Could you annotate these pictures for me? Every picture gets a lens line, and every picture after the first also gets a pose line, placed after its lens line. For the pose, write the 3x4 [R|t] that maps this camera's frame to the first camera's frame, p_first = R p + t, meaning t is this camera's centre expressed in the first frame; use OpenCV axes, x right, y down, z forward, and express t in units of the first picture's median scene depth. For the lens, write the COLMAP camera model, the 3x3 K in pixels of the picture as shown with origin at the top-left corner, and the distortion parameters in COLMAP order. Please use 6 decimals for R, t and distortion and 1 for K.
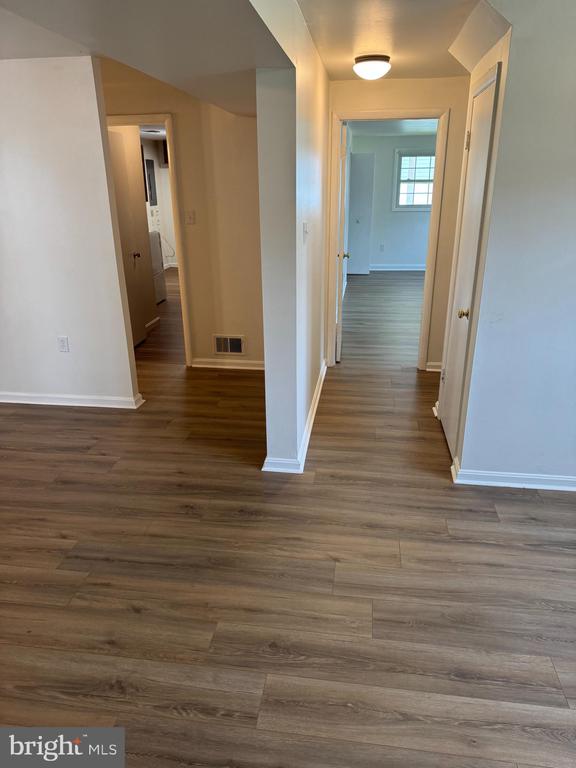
lens RADIAL K [[531.4, 0, 288.0], [0, 531.4, 384.0], [0, 0, 1]] dist [0.069799, -0.116342]
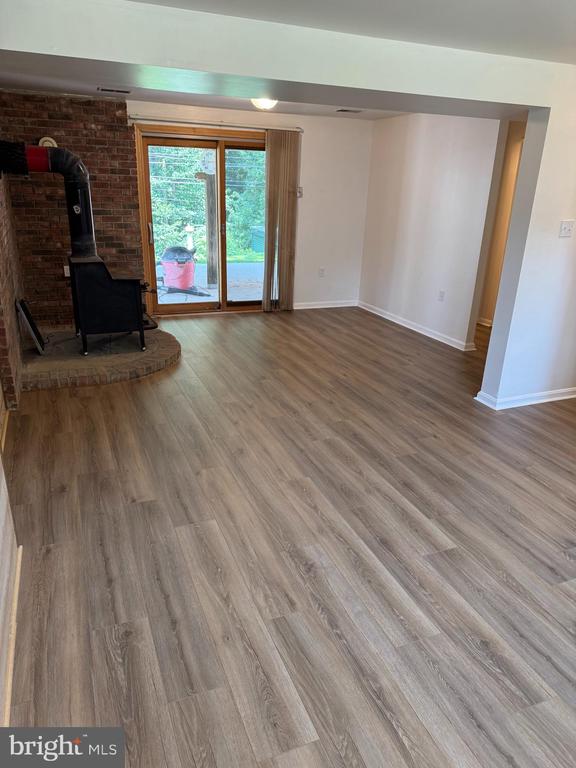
lens RADIAL K [[531.4, 0, 288.0], [0, 531.4, 384.0], [0, 0, 1]] dist [0.069799, -0.116342]
pose [[0.512513, 0.329338, -0.793011, 0.954208], [-0.333032, 0.927474, 0.169946, 0.065793], [0.791467, 0.176998, 0.585023, -0.226117]]
